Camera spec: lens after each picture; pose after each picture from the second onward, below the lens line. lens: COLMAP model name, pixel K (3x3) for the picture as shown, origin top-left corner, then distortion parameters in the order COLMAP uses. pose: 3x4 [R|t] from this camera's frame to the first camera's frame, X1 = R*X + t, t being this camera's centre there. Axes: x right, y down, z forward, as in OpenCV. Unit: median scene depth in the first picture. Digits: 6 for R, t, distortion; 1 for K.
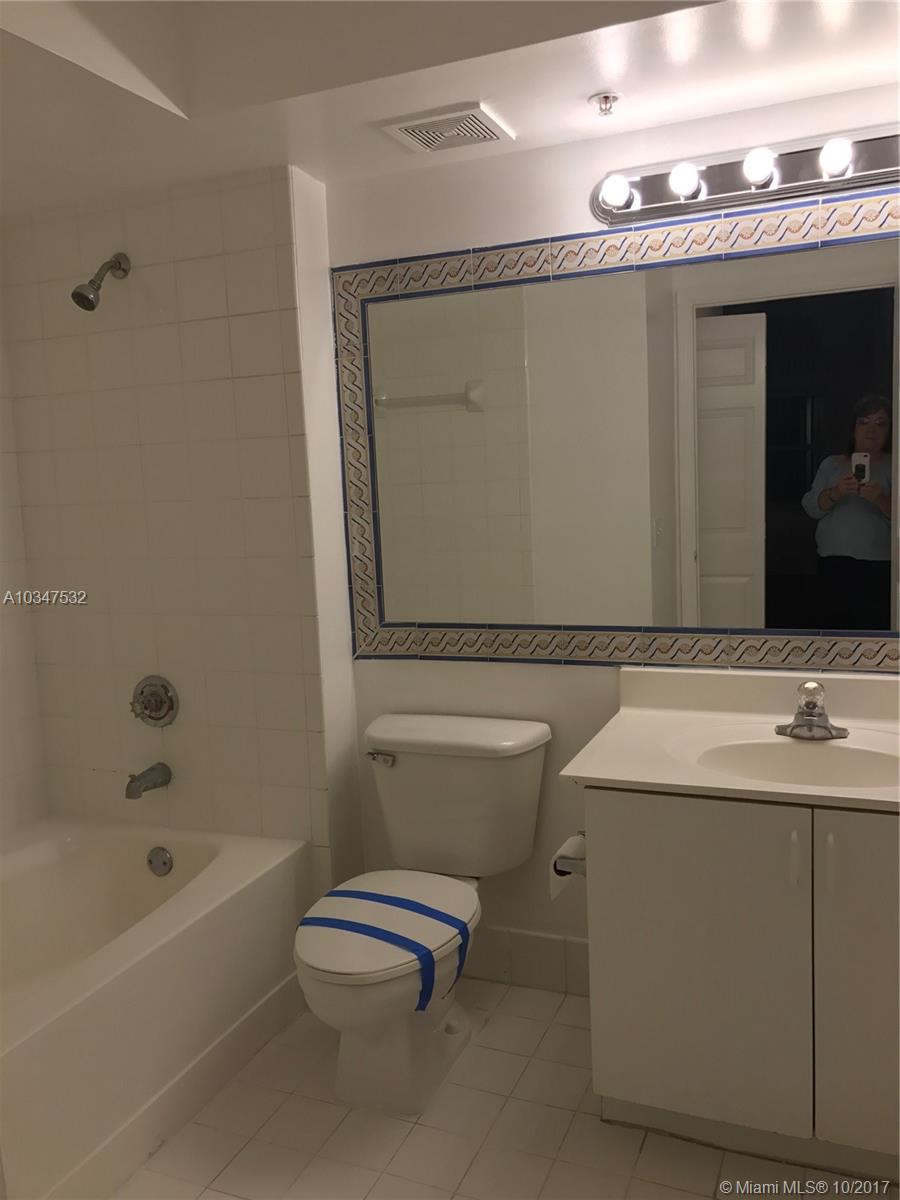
lens RADIAL K [[1003.3, 0, 441.8], [0, 1003.3, 601.5], [0, 0, 1]] dist [0.060115, -0.065173]
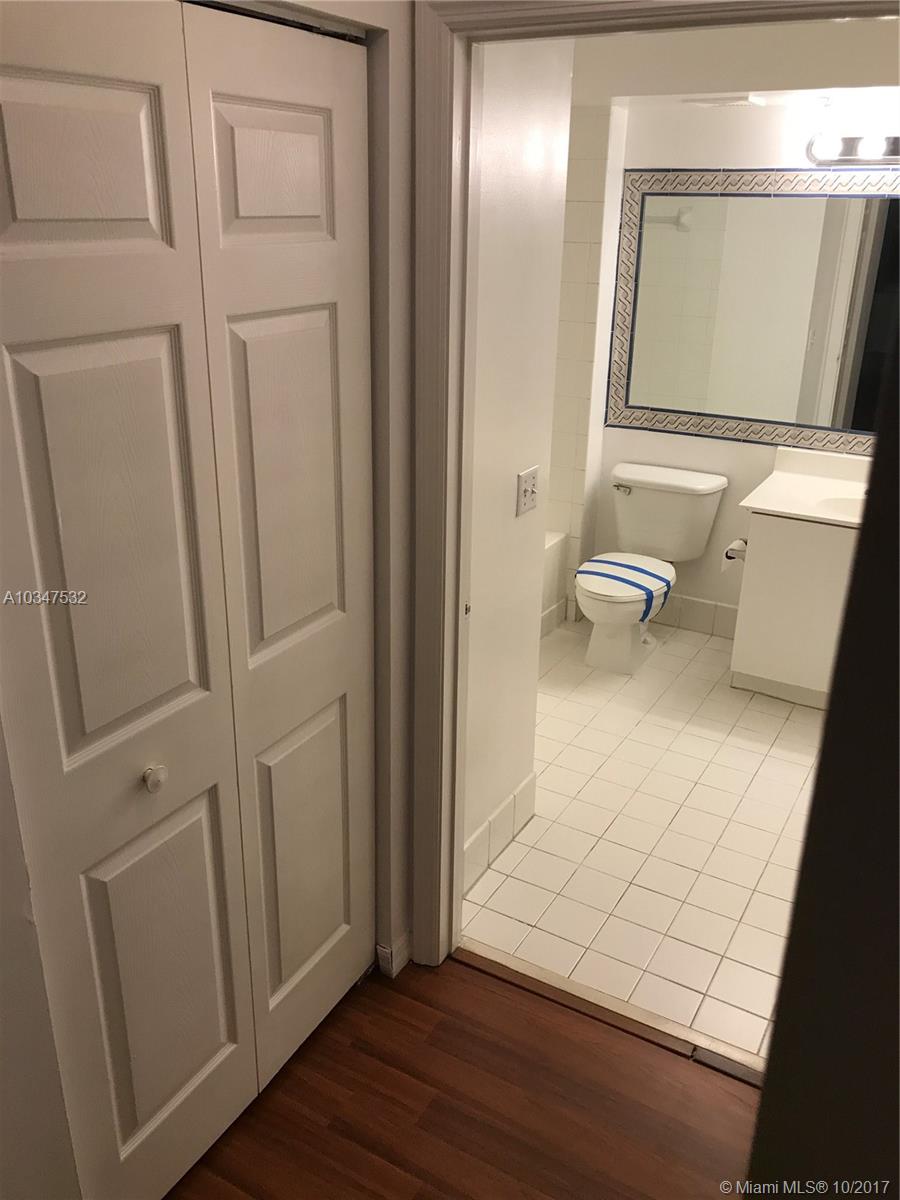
lens RADIAL K [[1003.3, 0, 444.4], [0, 1003.3, 589.4], [0, 0, 1]] dist [0.060115, -0.065173]
pose [[0.990262, 0.100999, -0.095811, -0.178675], [-0.074747, 0.966351, 0.246127, -0.074547], [0.117446, -0.236569, 0.964490, -0.709076]]
